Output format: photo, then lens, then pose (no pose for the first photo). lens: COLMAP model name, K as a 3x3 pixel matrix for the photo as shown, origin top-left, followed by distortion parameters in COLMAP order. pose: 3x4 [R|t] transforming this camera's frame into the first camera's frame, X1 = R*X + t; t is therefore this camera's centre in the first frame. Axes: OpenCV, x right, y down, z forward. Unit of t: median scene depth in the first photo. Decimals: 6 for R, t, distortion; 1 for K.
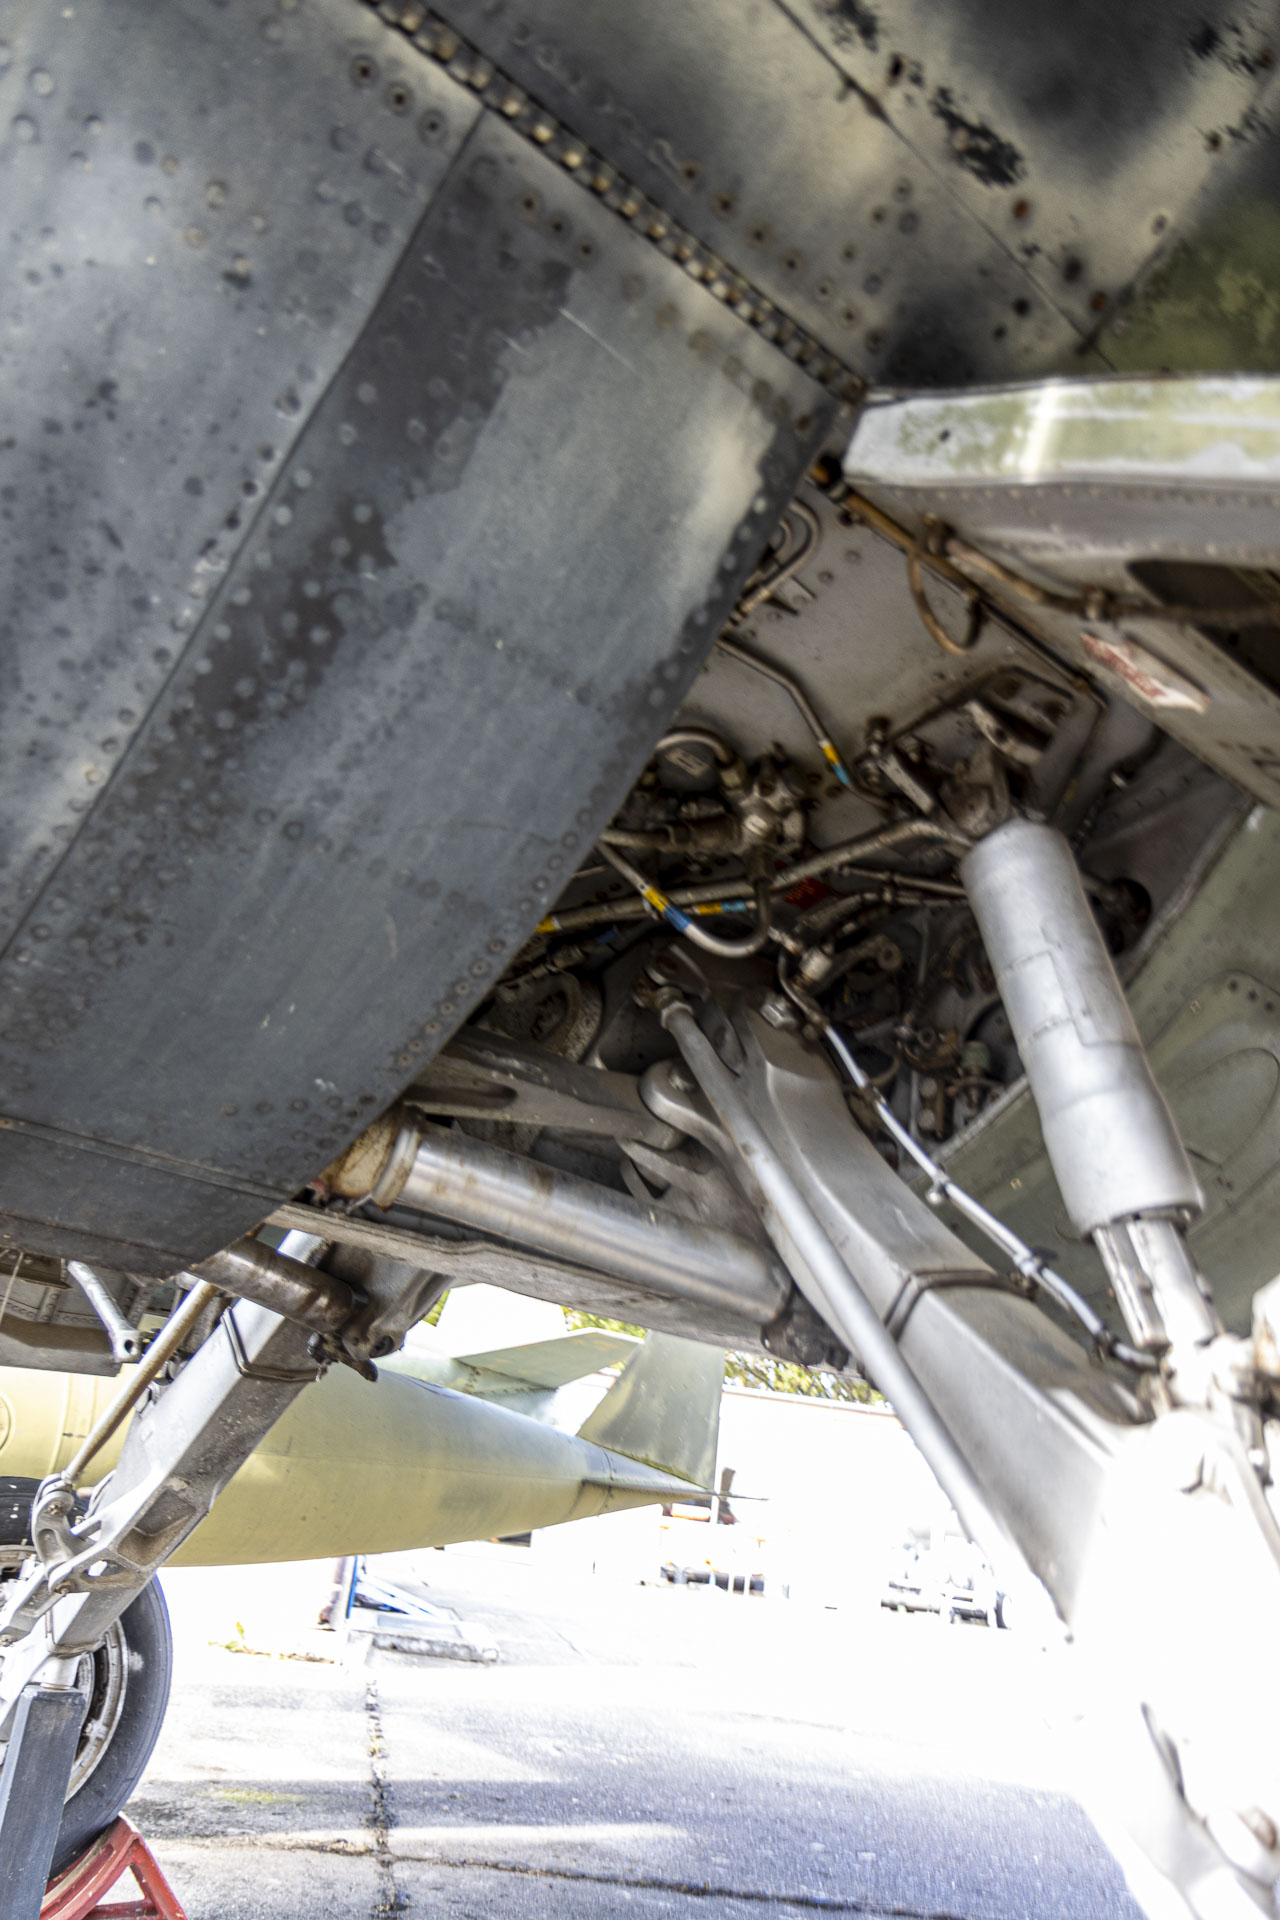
lens RADIAL K [[1488.8, 0, 648.8], [0, 1488.8, 963.0], [0, 0, 1]] dist [-0.000516, 0.004541]
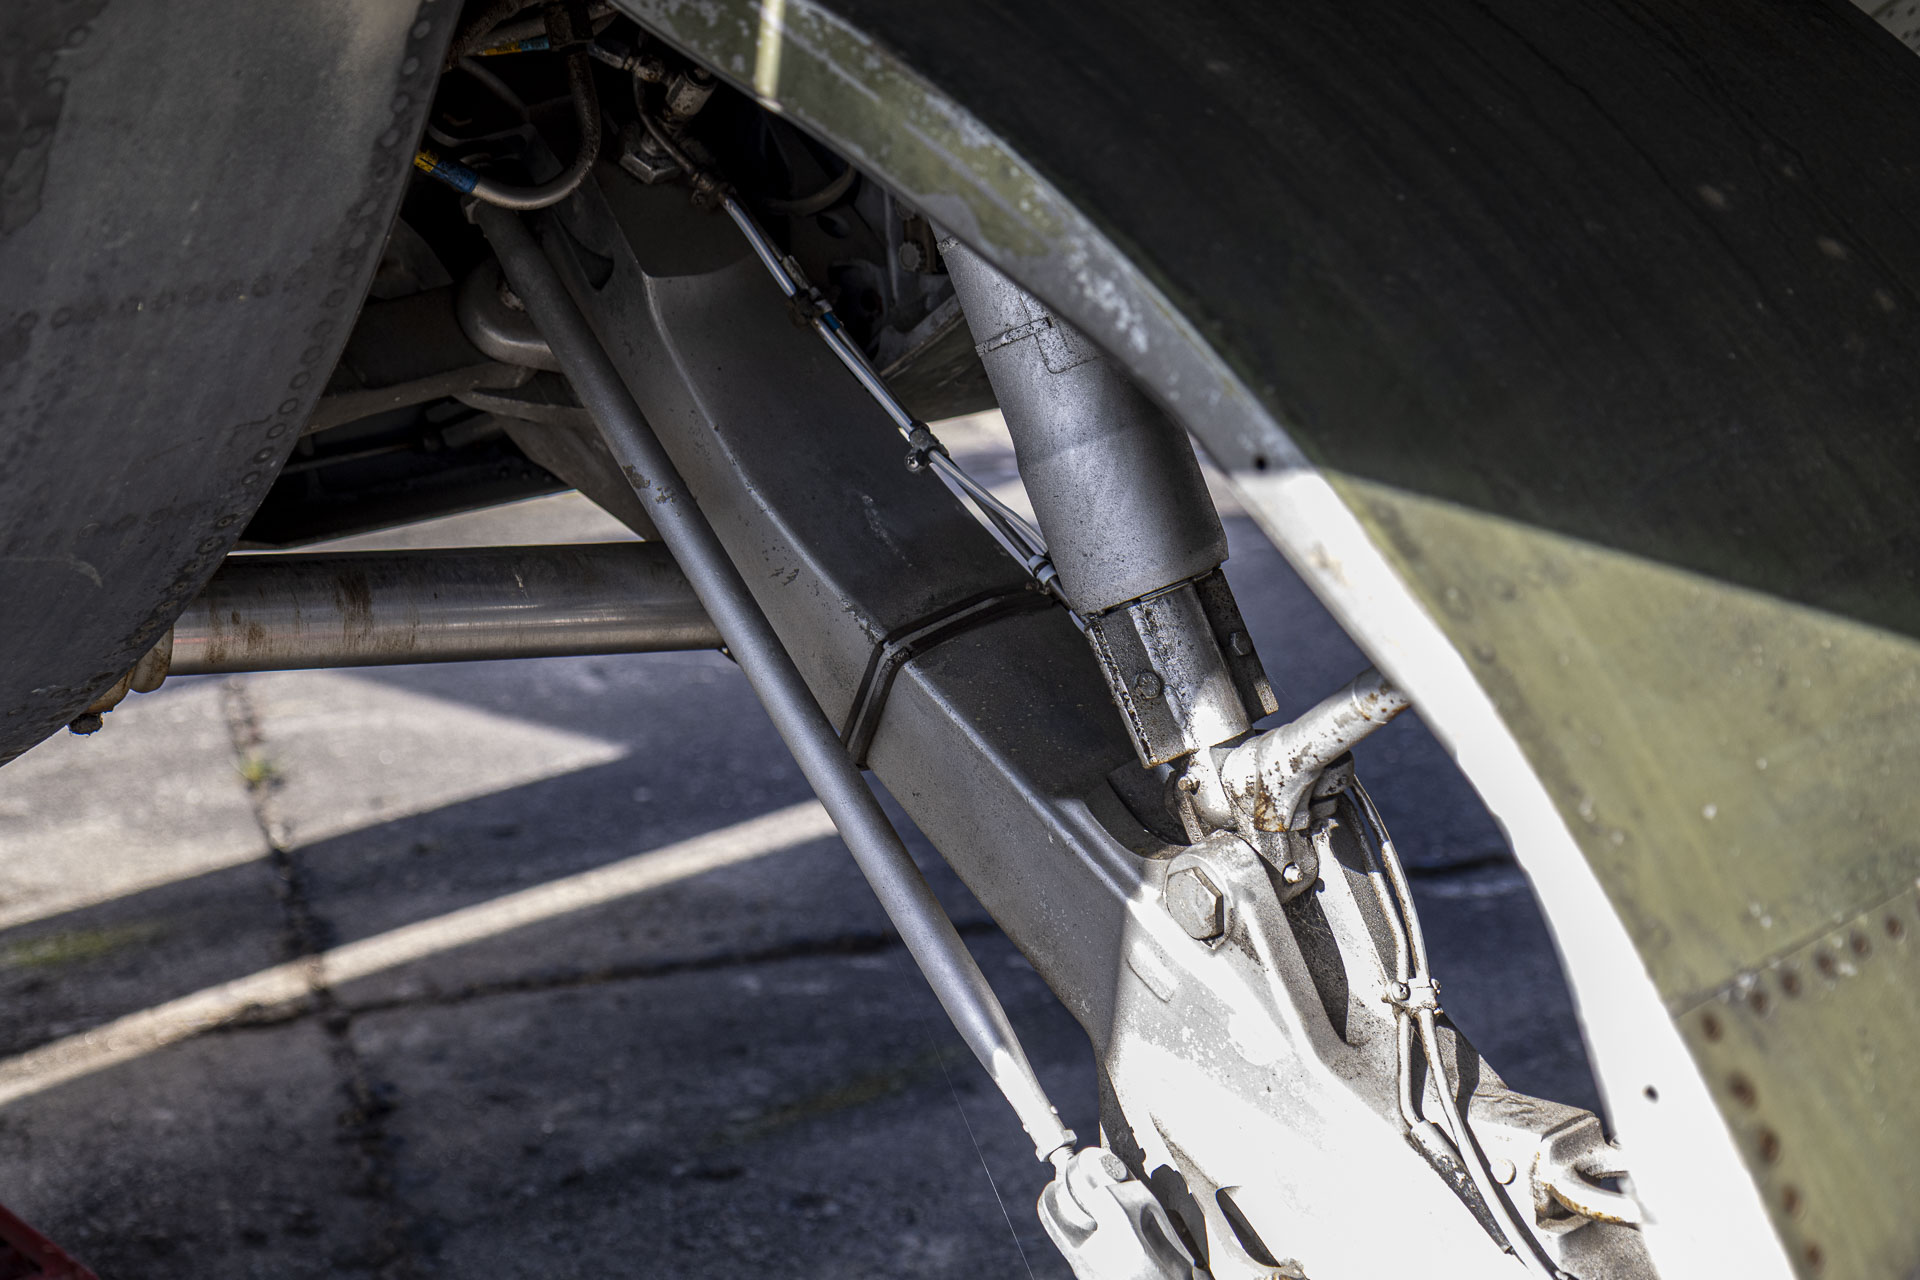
lens RADIAL K [[3830.0, 0, 959.1], [0, 3830.0, 639.5], [0, 0, 1]] dist [0.041904, 0.000000]
pose [[0.979153, -0.202325, 0.017996, 0.072233], [0.160596, 0.825352, 0.541298, -0.323917], [-0.124371, -0.527124, 0.840638, -0.236252]]
